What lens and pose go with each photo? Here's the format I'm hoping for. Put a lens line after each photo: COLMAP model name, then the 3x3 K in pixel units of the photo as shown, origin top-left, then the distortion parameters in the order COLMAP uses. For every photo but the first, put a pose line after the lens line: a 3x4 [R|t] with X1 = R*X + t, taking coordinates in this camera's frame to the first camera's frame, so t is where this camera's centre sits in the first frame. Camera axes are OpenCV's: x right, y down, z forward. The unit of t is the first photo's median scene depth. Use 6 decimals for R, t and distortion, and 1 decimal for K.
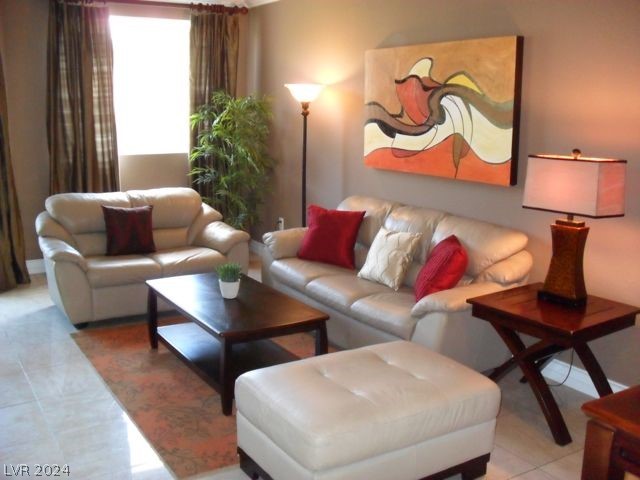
lens RADIAL K [[680.1, 0, 320.0], [0, 680.1, 240.0], [0, 0, 1]] dist [-0.196199, 0.256264]
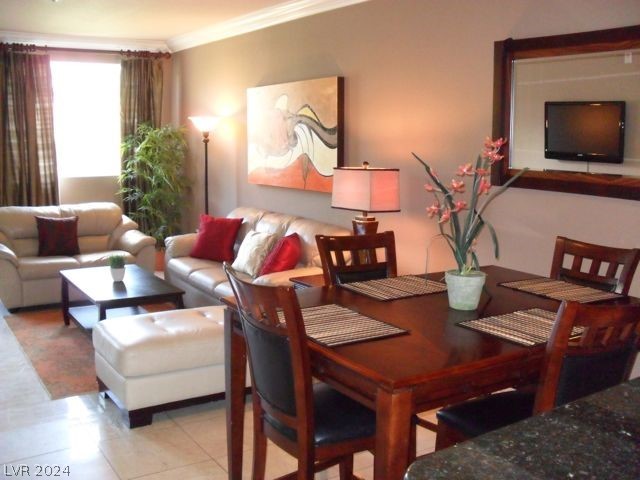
lens RADIAL K [[680.1, 0, 320.0], [0, 680.1, 240.0], [0, 0, 1]] dist [-0.196199, 0.256264]
pose [[0.999915, -0.008904, 0.009478, 0.168020], [0.009315, 0.998977, -0.044260, 0.046129], [-0.009075, 0.044345, 0.998975, -0.202838]]
